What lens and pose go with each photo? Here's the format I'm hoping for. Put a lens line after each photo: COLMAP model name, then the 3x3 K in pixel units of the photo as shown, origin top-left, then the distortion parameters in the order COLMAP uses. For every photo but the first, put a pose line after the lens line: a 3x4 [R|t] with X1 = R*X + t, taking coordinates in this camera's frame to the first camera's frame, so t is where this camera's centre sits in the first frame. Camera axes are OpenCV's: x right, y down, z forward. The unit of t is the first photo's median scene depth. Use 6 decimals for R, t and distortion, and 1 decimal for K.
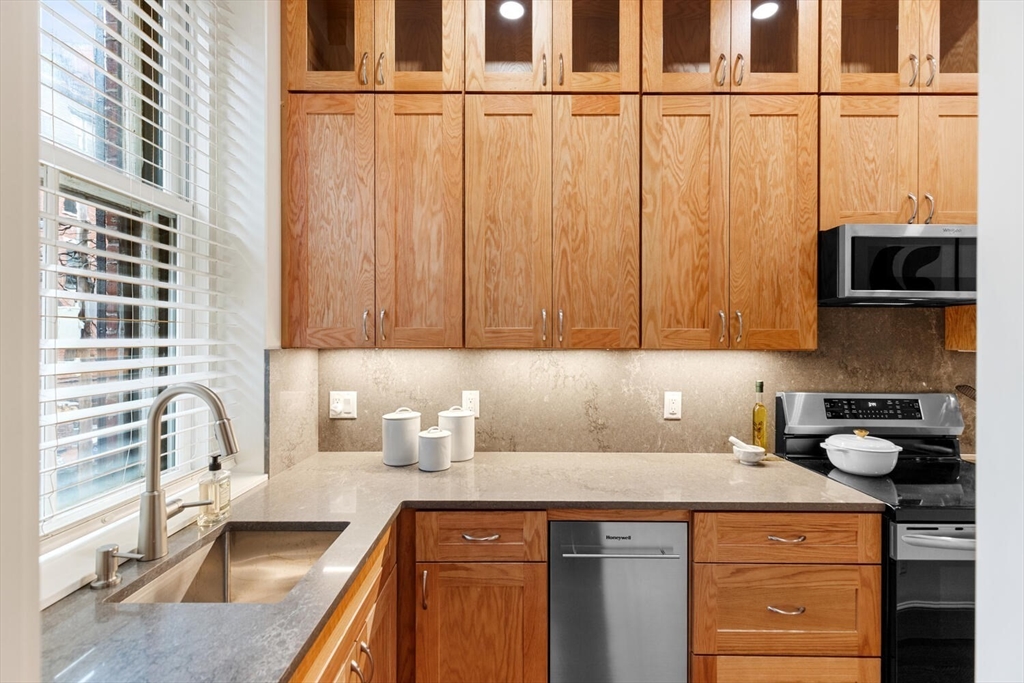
lens RADIAL K [[468.4, 0, 512.4], [0, 468.4, 341.4], [0, 0, 1]] dist [0.009743, -0.000680]
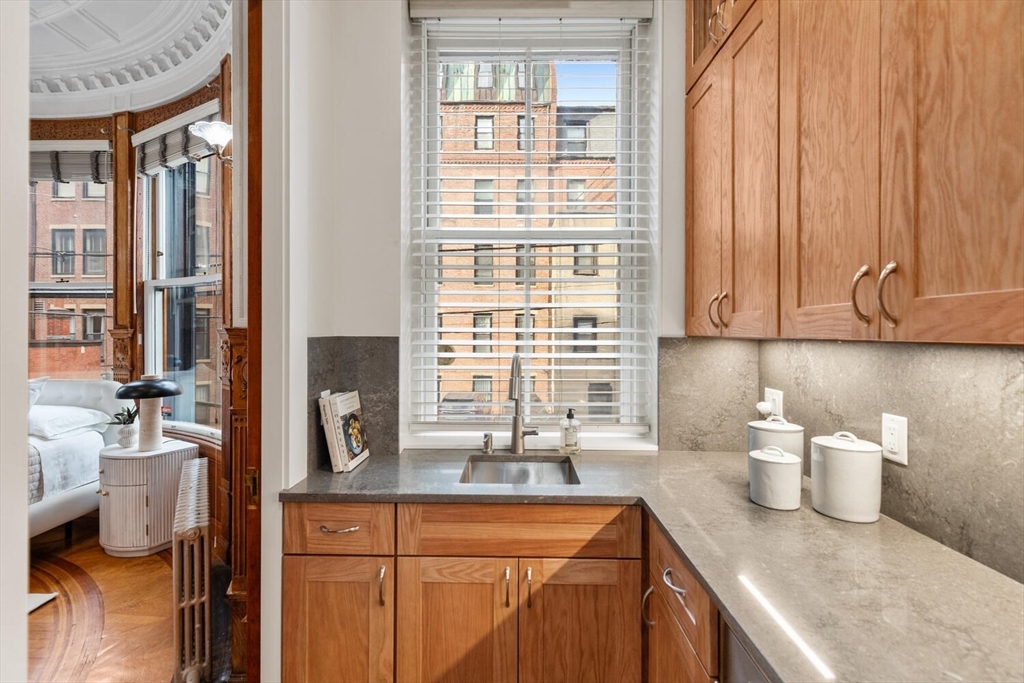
lens RADIAL K [[468.4, 0, 511.2], [0, 468.4, 332.6], [0, 0, 1]] dist [0.009743, -0.000680]
pose [[-0.014435, 0.000009, -0.999896, 0.587291], [-0.013187, 0.999913, 0.000199, 0.010263], [0.999809, 0.013188, -0.014433, 0.617404]]
